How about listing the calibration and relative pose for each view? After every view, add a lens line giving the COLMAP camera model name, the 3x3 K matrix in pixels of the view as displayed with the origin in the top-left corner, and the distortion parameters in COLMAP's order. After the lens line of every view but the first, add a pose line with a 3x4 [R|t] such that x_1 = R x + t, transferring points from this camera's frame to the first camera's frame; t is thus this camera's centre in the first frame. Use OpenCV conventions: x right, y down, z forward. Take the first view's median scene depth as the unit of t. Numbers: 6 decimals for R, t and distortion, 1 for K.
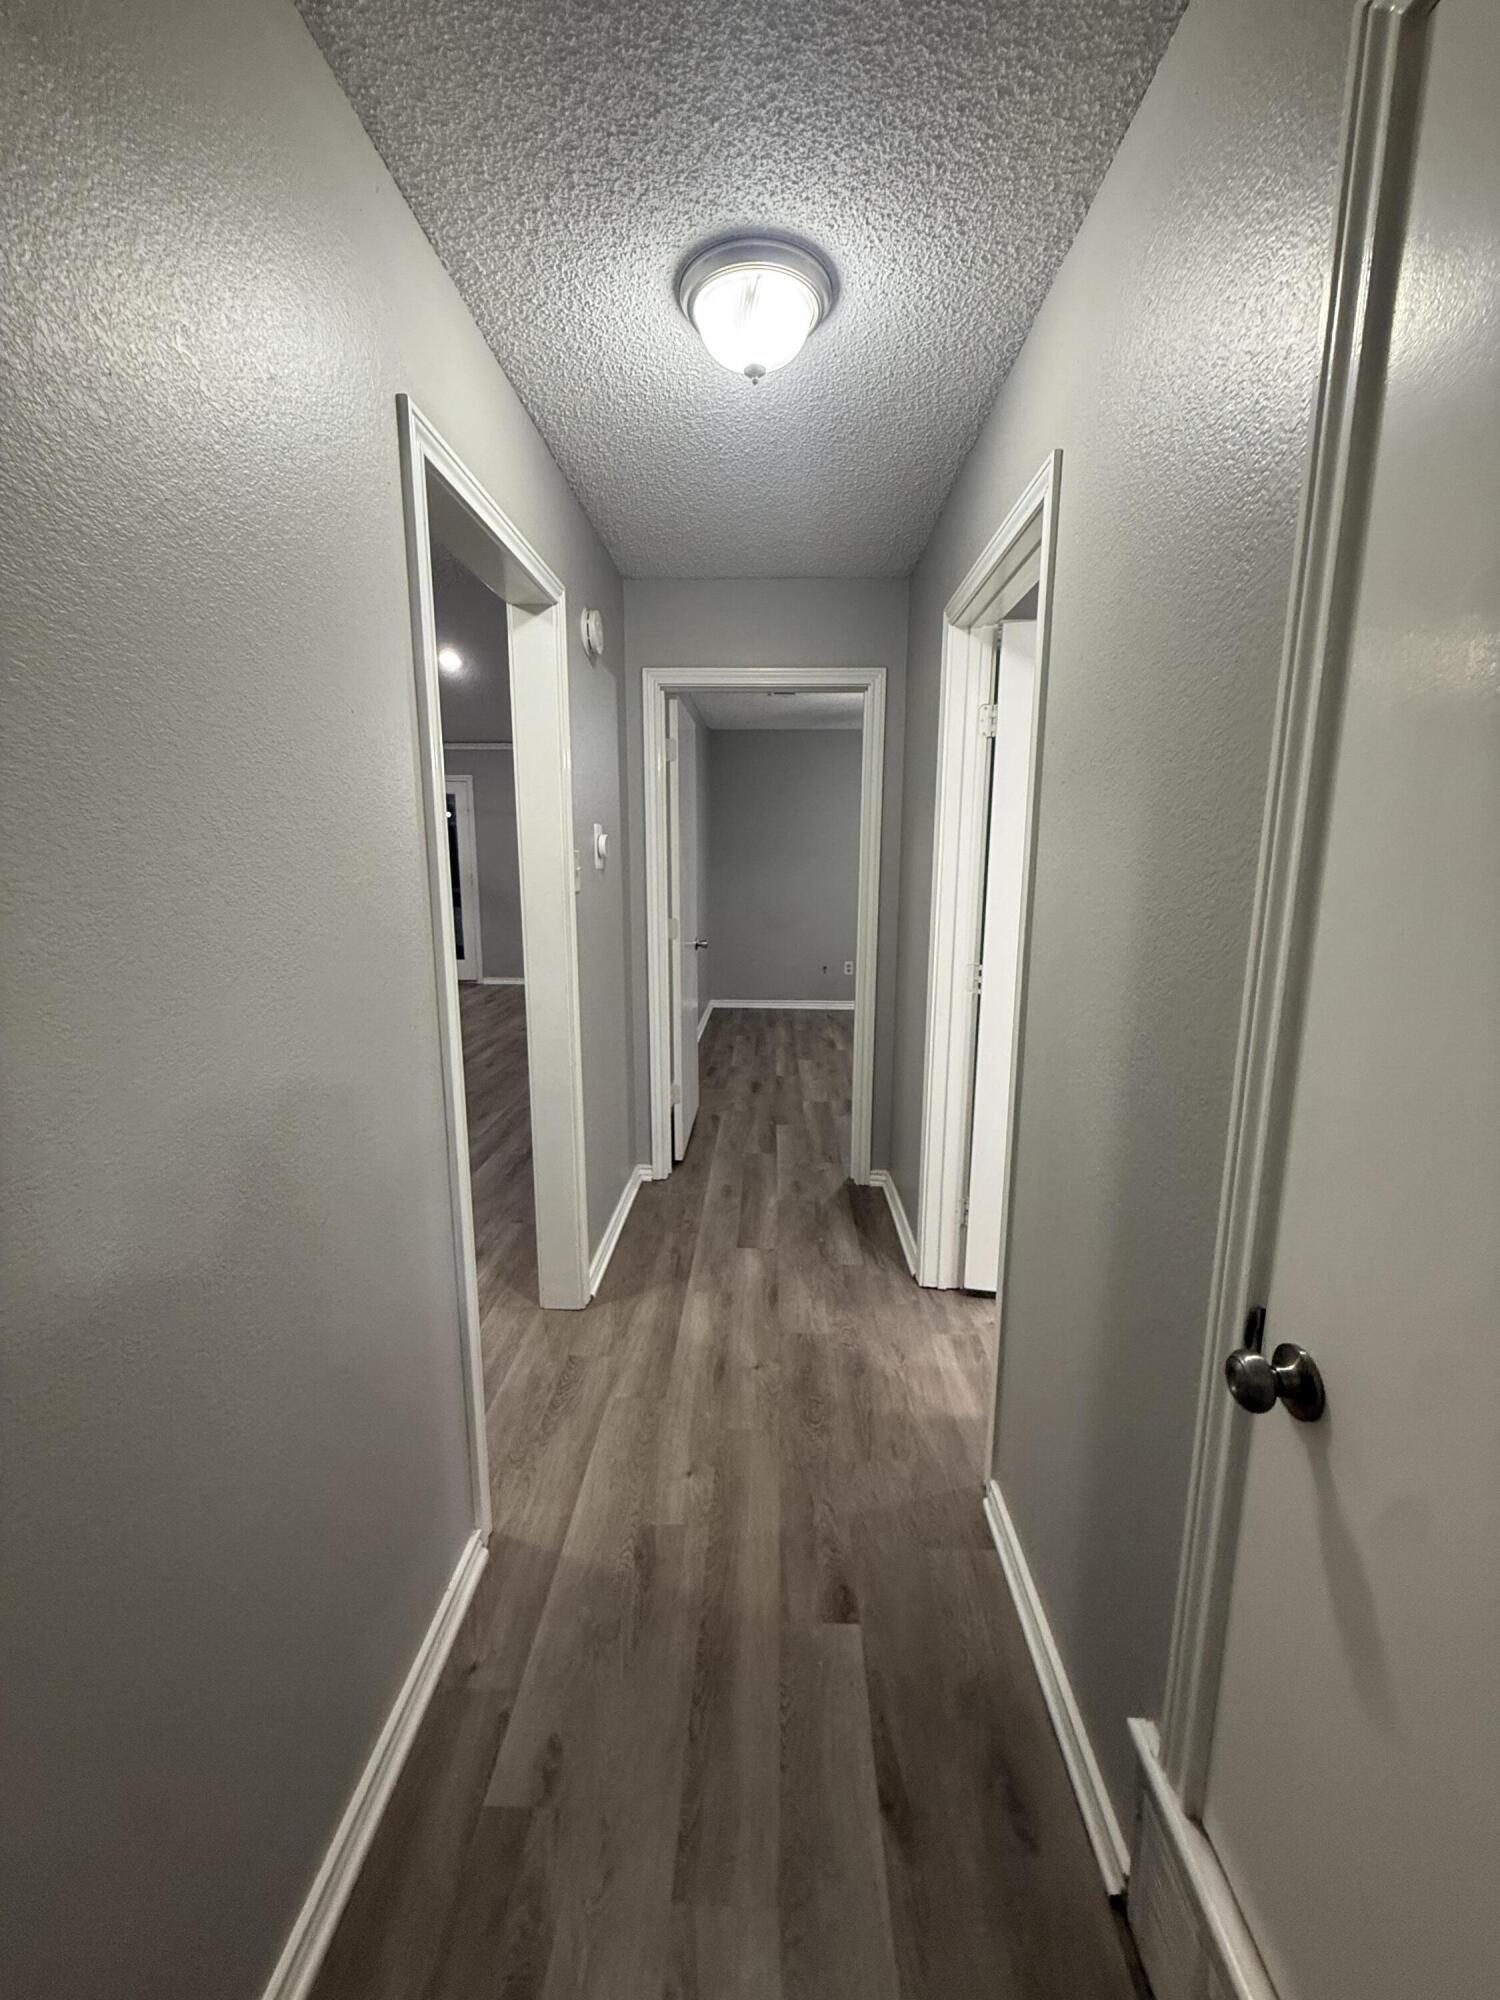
lens RADIAL K [[796.4, 0, 746.6], [0, 796.4, 990.0], [0, 0, 1]] dist [-0.002635, 0.000333]
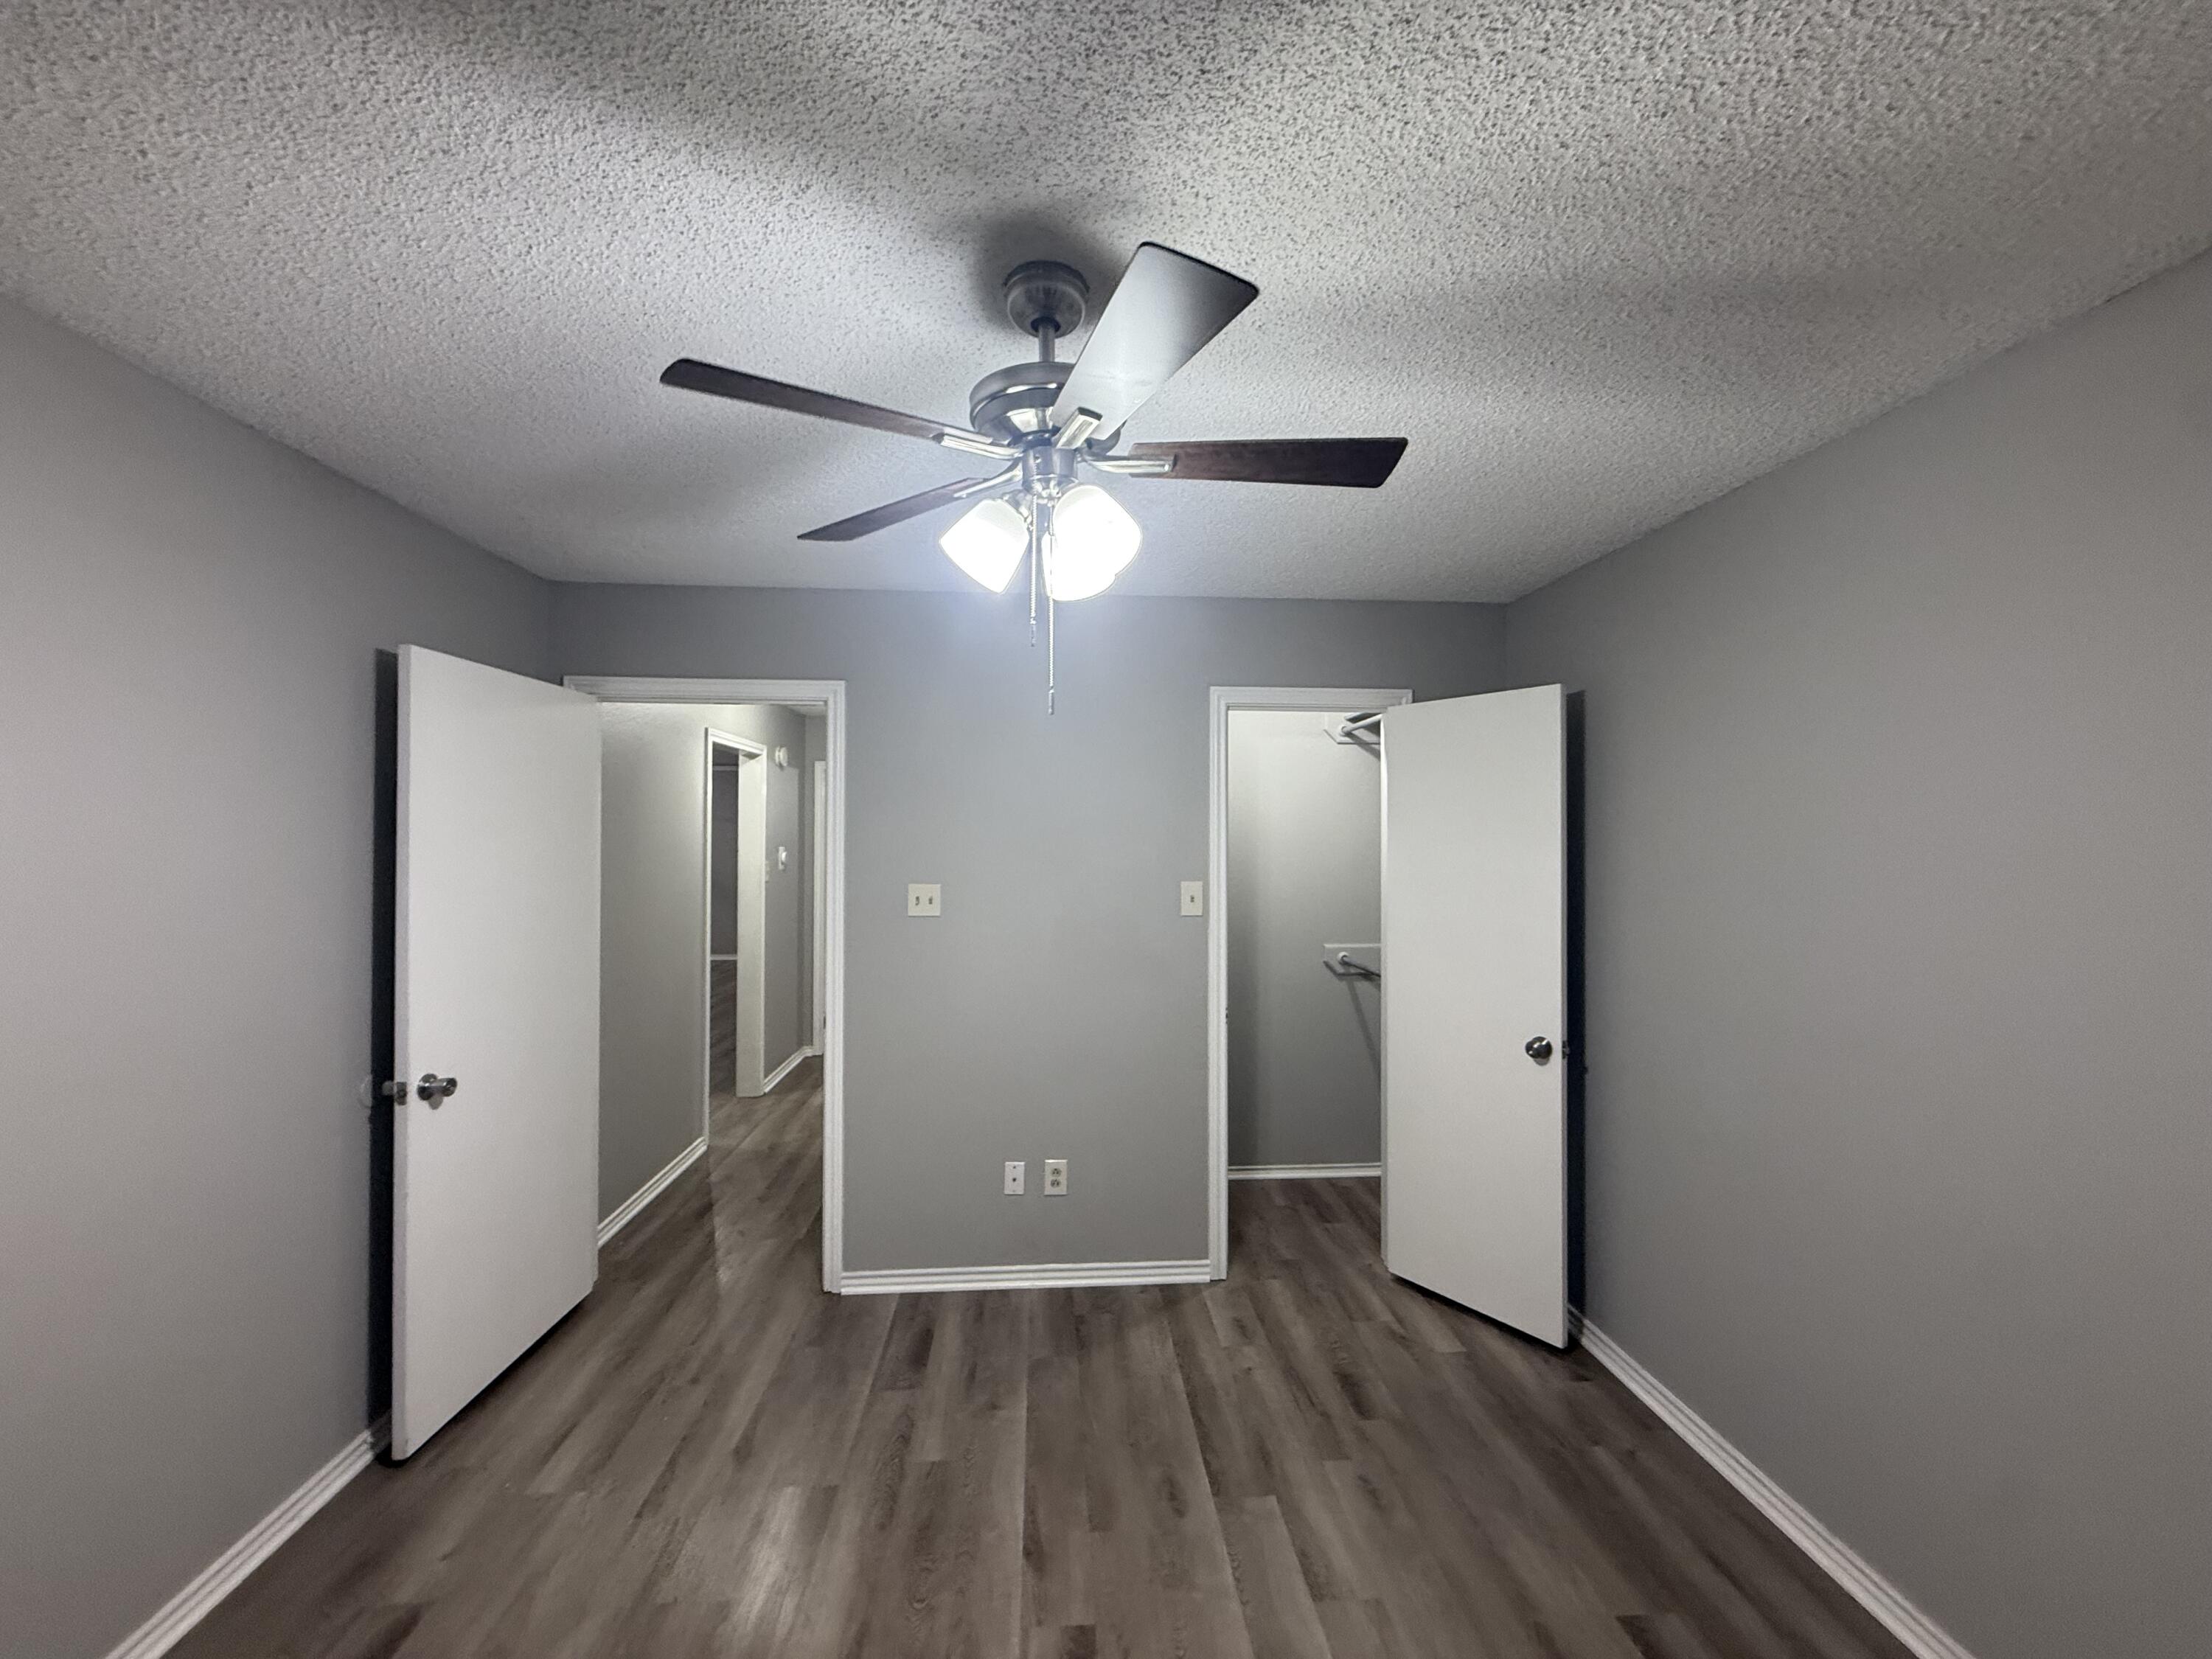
lens RADIAL K [[880.8, 0, 1117.0], [0, 880.8, 815.7], [0, 0, 1]] dist [-0.002635, 0.000333]
pose [[0.992455, 0.000074, 0.122607, 0.460444], [0.024403, 0.979873, -0.198124, 0.207951], [-0.120154, 0.199621, 0.972479, -1.534833]]
